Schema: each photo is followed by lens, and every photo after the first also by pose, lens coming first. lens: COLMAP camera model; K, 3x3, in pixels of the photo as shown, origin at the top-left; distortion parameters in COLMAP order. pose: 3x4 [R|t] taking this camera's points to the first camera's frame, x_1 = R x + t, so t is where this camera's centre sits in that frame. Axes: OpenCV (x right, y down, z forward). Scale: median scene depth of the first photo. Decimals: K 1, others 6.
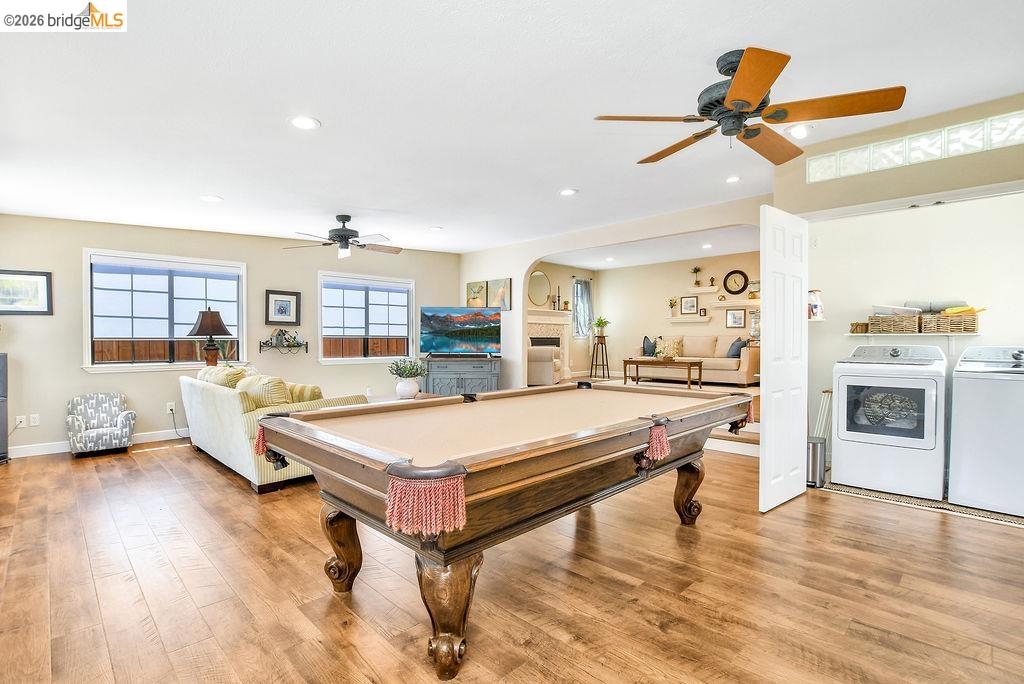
lens RADIAL K [[495.6, 0, 501.6], [0, 495.6, 350.1], [0, 0, 1]] dist [-0.026091, 0.002406]
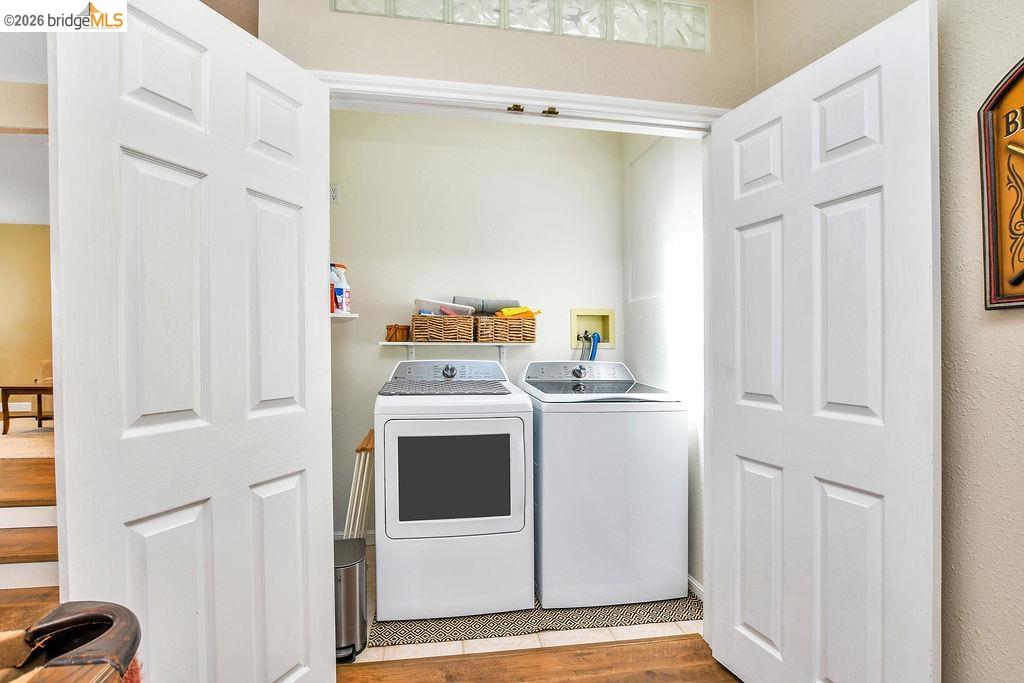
lens RADIAL K [[492.2, 0, 510.0], [0, 492.2, 349.9], [0, 0, 1]] dist [-0.002092, 0.001058]
pose [[0.579295, -0.001868, 0.815115, 0.316845], [0.016403, 0.999822, -0.009366, -0.016513], [-0.814953, 0.018796, 0.579223, 0.554285]]
